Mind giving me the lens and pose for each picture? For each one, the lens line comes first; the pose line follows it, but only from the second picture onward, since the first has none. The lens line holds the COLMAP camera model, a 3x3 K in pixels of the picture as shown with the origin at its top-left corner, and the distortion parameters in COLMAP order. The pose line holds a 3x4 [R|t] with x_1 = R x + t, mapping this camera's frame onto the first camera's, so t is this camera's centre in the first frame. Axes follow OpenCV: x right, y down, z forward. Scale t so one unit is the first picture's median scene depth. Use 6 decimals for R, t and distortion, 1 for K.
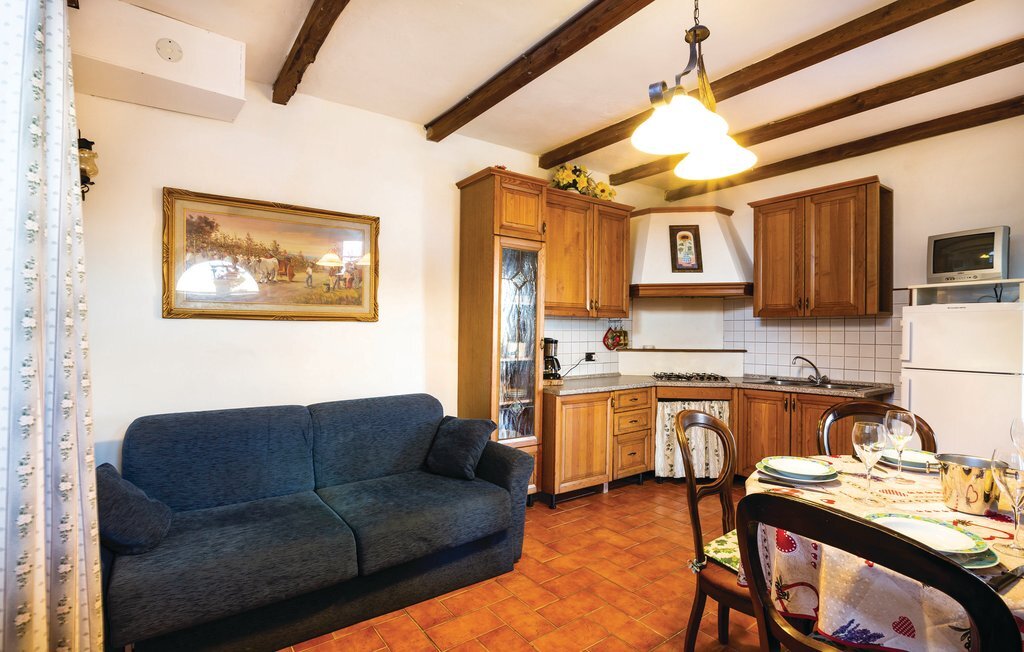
lens RADIAL K [[532.3, 0, 512.0], [0, 532.3, 326.0], [0, 0, 1]] dist [-0.000027, 0.000231]
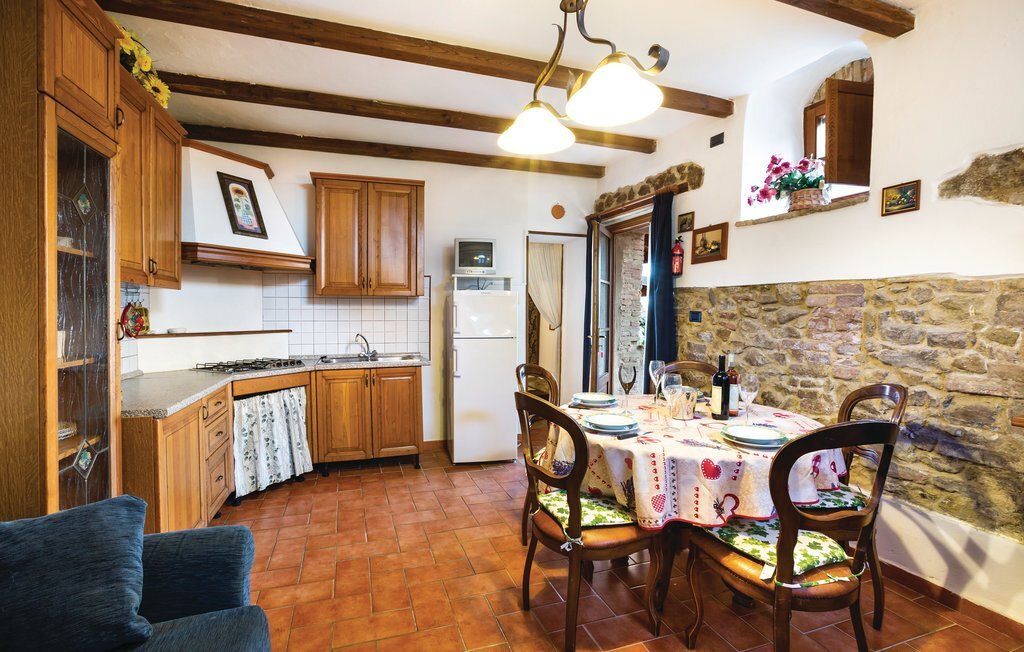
lens RADIAL K [[476.6, 0, 512.0], [0, 476.6, 326.0], [0, 0, 1]] dist [-0.000710, 0.000511]
pose [[0.298875, -0.028523, 0.953866, -0.252151], [-0.009745, 0.999410, 0.032938, 0.007743], [-0.954242, -0.019140, 0.298421, 0.408109]]
